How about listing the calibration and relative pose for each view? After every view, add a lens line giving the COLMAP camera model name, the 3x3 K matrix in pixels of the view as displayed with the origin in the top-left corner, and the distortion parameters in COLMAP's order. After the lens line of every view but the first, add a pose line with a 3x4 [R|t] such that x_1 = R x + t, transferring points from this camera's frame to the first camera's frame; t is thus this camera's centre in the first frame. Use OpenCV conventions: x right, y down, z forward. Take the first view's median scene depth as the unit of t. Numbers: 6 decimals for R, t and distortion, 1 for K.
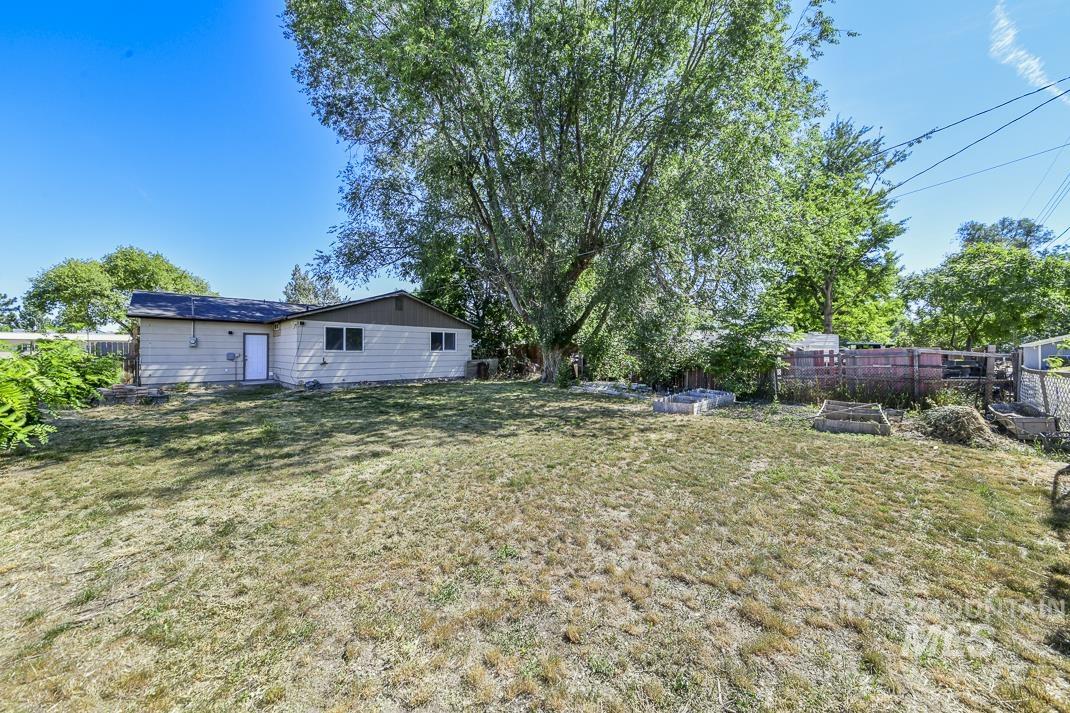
lens RADIAL K [[381.6, 0, 532.2], [0, 381.6, 351.1], [0, 0, 1]] dist [0.000874, 0.000560]
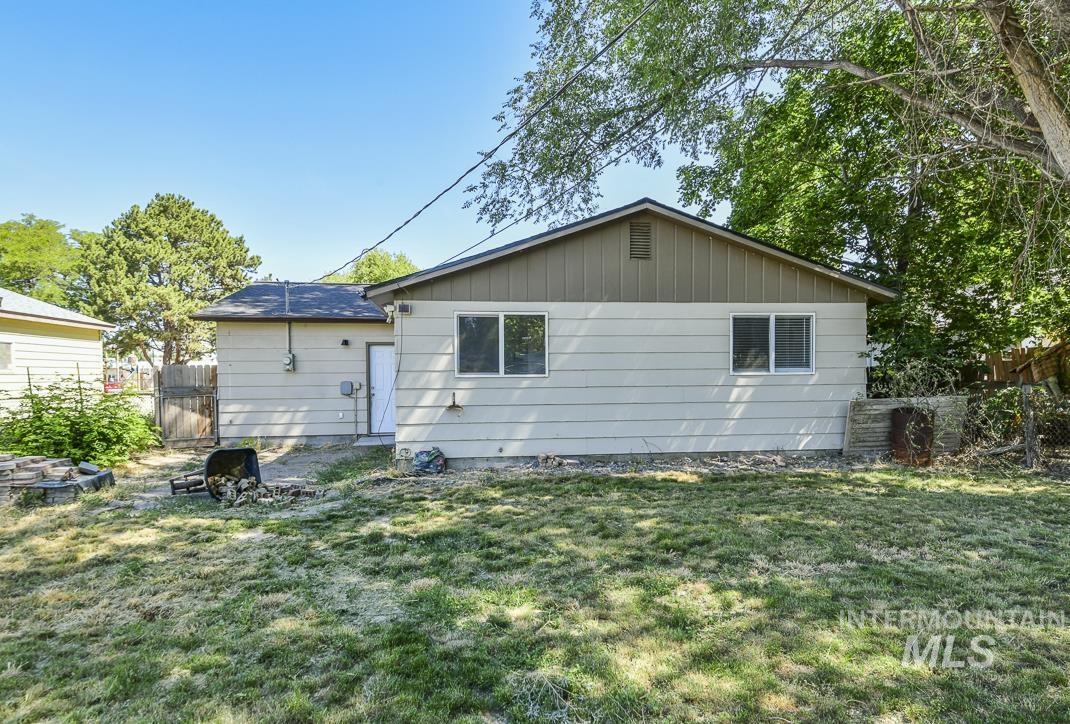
lens RADIAL K [[583.7, 0, 551.2], [0, 583.7, 382.7], [0, 0, 1]] dist [0.003172, 0.000254]
pose [[0.806495, -0.003889, -0.591228, -0.090203], [0.011738, 0.999887, 0.009435, 0.002093], [0.591124, -0.014549, 0.806450, 0.491117]]
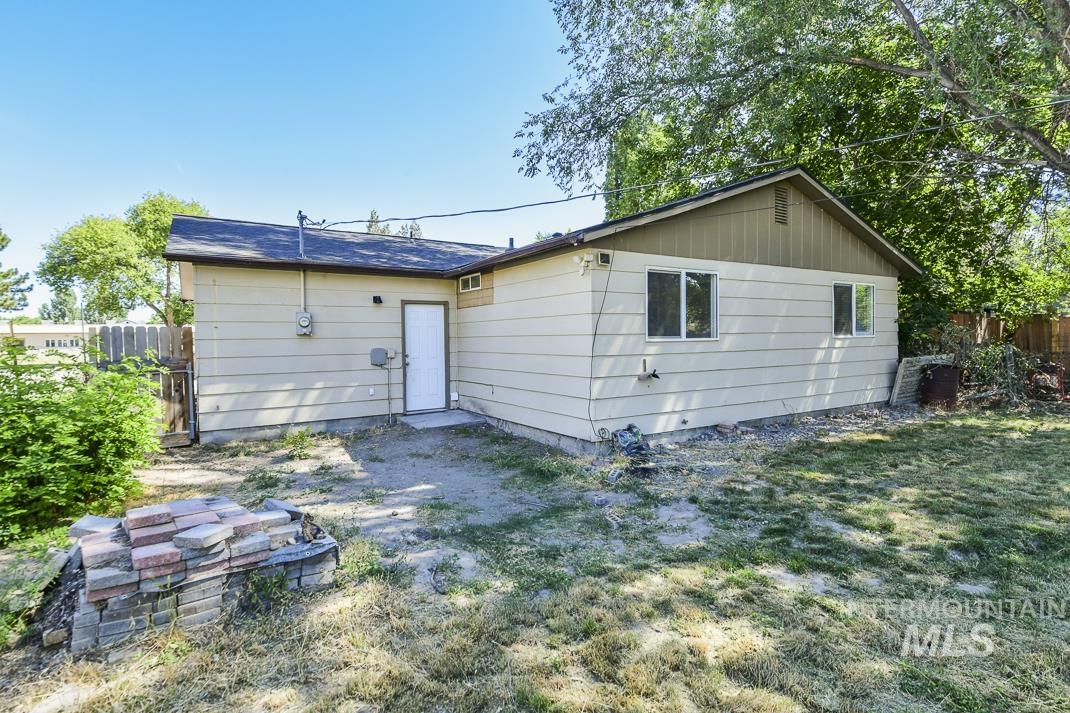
lens RADIAL K [[524.1, 0, 535.3], [0, 524.1, 350.5], [0, 0, 1]] dist [-0.000738, -0.001290]
pose [[0.981515, -0.012844, -0.190954, -0.483011], [0.017433, 0.999598, 0.022374, -0.002610], [0.190590, -0.025290, 0.981344, 0.447770]]
